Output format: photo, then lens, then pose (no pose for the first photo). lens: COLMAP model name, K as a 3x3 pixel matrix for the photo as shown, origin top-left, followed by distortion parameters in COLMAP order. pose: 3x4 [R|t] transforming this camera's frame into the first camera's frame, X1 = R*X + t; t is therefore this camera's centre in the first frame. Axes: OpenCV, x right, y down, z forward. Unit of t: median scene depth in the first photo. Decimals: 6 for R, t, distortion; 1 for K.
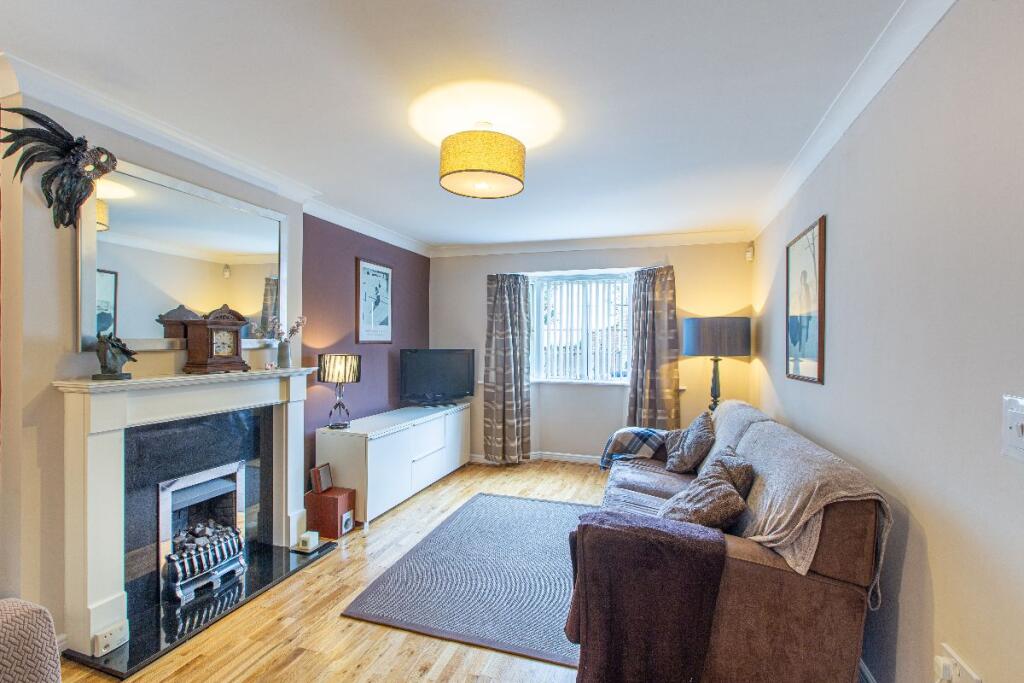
lens RADIAL K [[452.5, 0, 508.9], [0, 452.5, 342.4], [0, 0, 1]] dist [-0.010430, -0.000104]
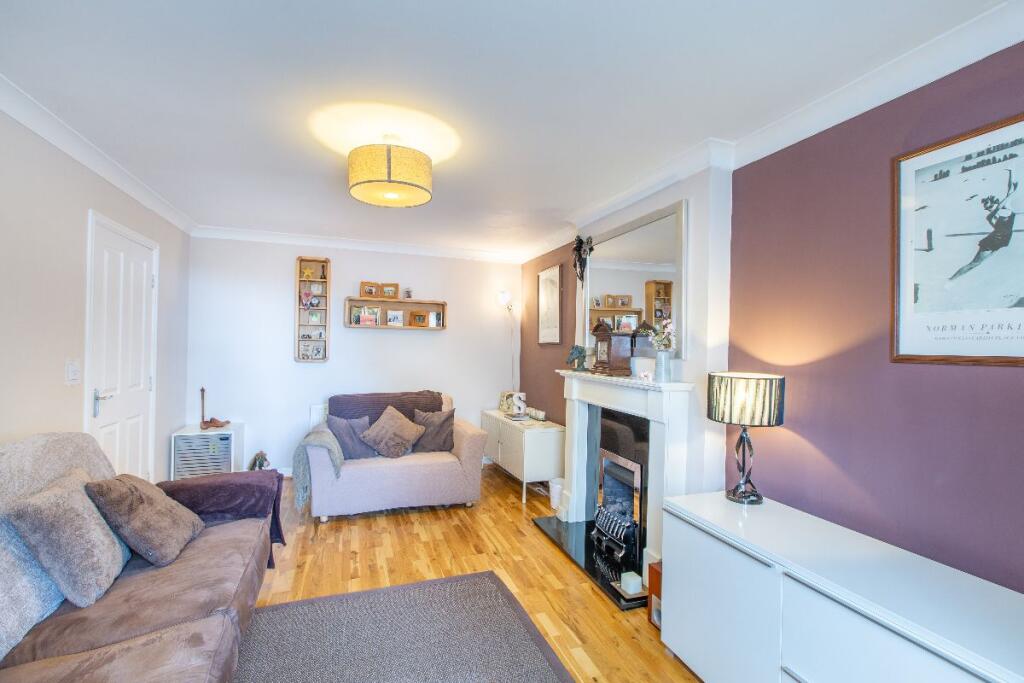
lens RADIAL K [[452.5, 0, 508.9], [0, 452.5, 342.4], [0, 0, 1]] dist [-0.010430, -0.000104]
pose [[-0.785992, -0.032263, -0.617394, 0.325797], [-0.031009, 0.999438, -0.012751, 0.002894], [0.617458, 0.009122, -0.786551, 1.781354]]
